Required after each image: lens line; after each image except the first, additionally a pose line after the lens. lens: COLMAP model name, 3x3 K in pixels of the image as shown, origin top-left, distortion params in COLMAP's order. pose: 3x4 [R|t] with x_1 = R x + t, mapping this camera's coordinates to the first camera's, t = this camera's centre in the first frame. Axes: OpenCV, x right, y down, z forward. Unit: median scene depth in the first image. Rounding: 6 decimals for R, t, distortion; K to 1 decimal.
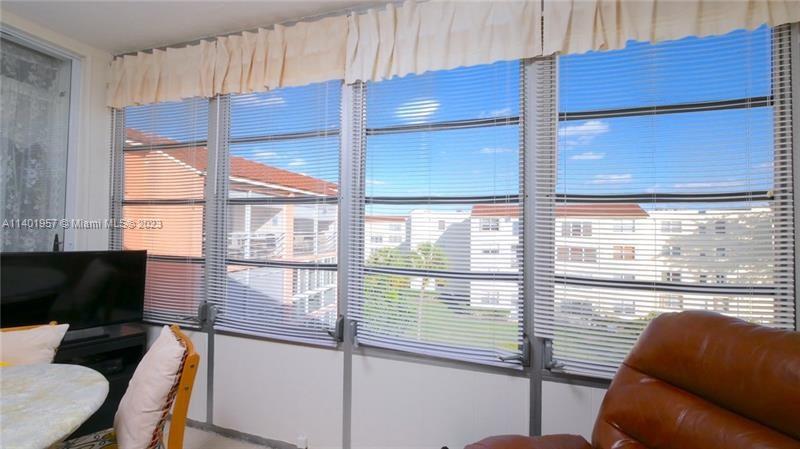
lens RADIAL K [[329.6, 0, 398.9], [0, 329.6, 222.5], [0, 0, 1]] dist [-0.008751, 0.001164]
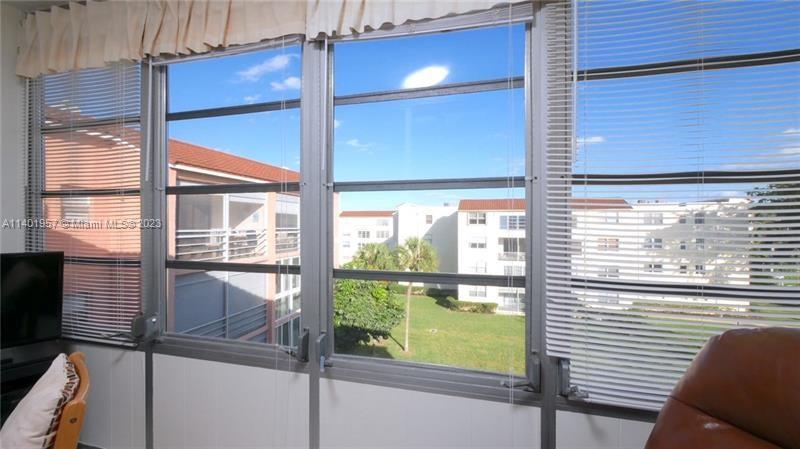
lens RADIAL K [[329.6, 0, 397.2], [0, 329.6, 223.1], [0, 0, 1]] dist [-0.008751, 0.001164]
pose [[0.999382, -0.010851, 0.033430, 0.021646], [0.010277, 0.999798, 0.017295, 0.008133], [-0.033610, -0.016940, 0.999291, 0.161269]]
